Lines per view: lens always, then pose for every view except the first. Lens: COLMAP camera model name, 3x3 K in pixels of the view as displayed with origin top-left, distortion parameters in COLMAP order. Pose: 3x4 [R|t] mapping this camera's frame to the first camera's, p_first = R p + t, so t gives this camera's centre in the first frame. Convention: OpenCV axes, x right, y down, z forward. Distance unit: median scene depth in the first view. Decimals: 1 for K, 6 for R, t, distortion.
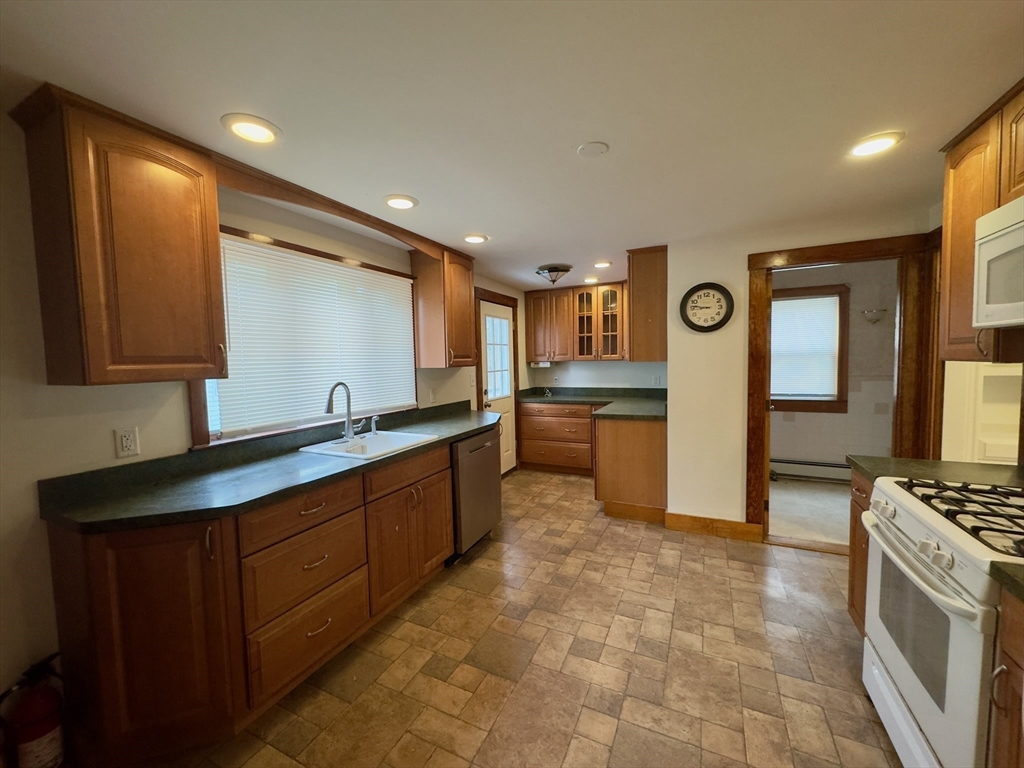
lens RADIAL K [[407.2, 0, 511.4], [0, 407.2, 382.3], [0, 0, 1]] dist [-0.001399, -0.000354]
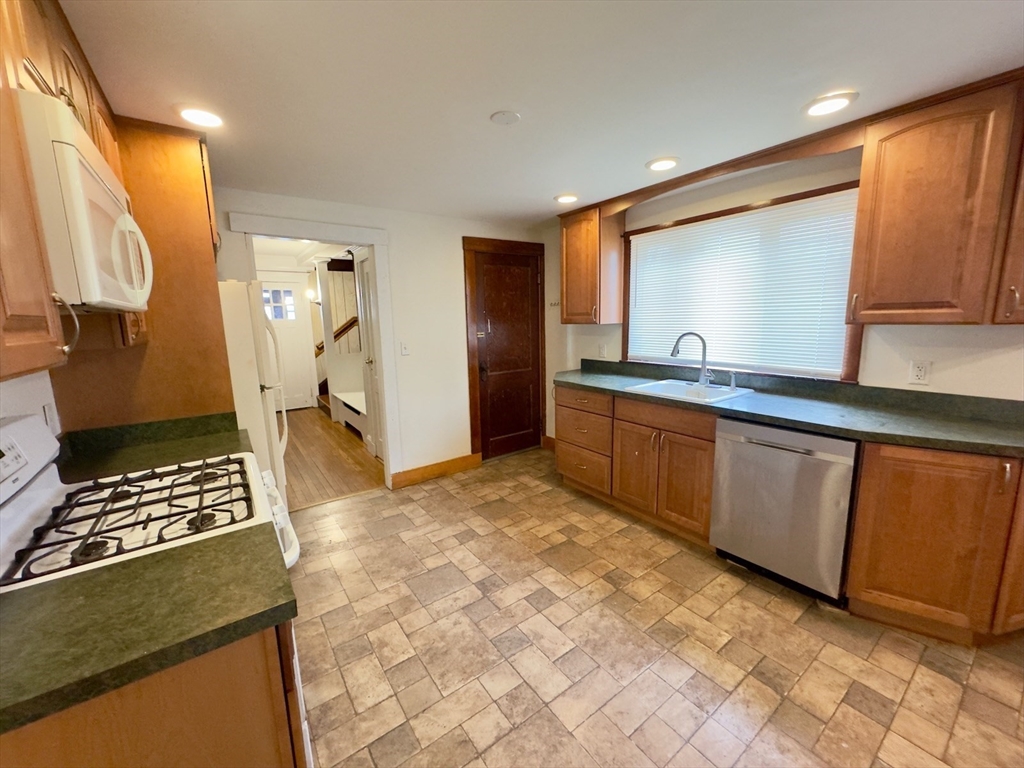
lens RADIAL K [[407.2, 0, 511.4], [0, 407.2, 382.3], [0, 0, 1]] dist [-0.001399, -0.000354]
pose [[-0.475936, 0.174523, -0.861990, 1.019059], [-0.016257, 0.978200, 0.207028, -0.111960], [0.879330, 0.112545, -0.462723, 1.332993]]
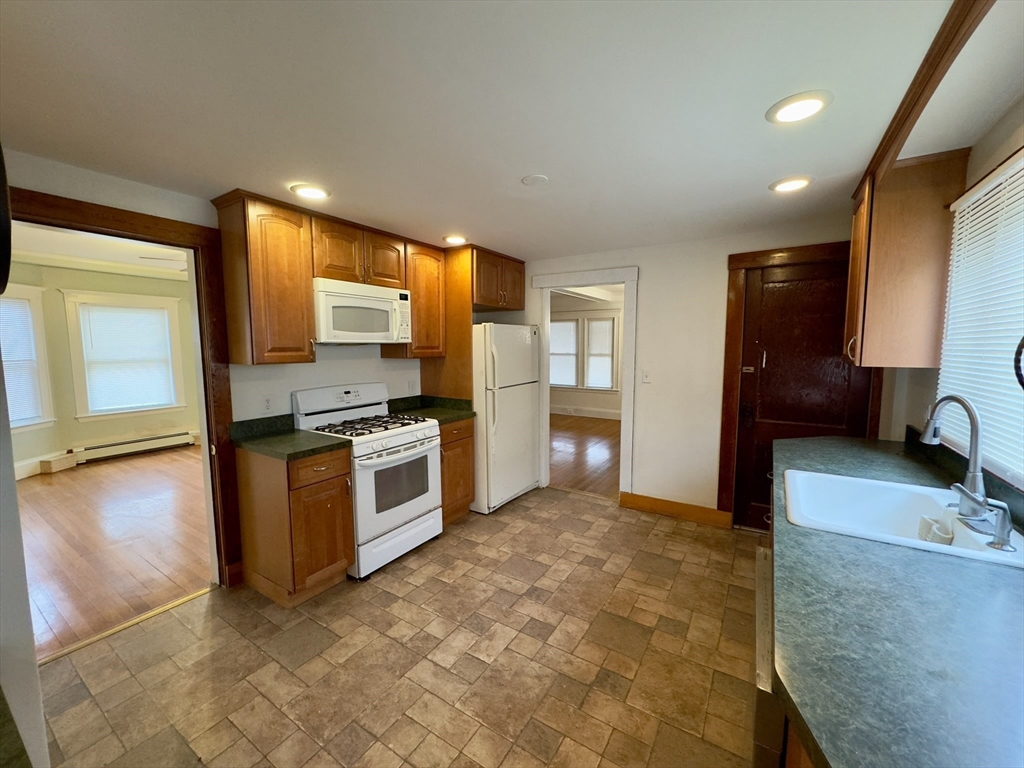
lens RADIAL K [[407.2, 0, 511.4], [0, 407.2, 382.3], [0, 0, 1]] dist [-0.001399, -0.000354]
pose [[-0.992447, 0.014914, 0.121760, 0.112310], [0.032660, 0.988881, 0.145081, -0.138847], [-0.118243, 0.147962, -0.981899, 1.925266]]
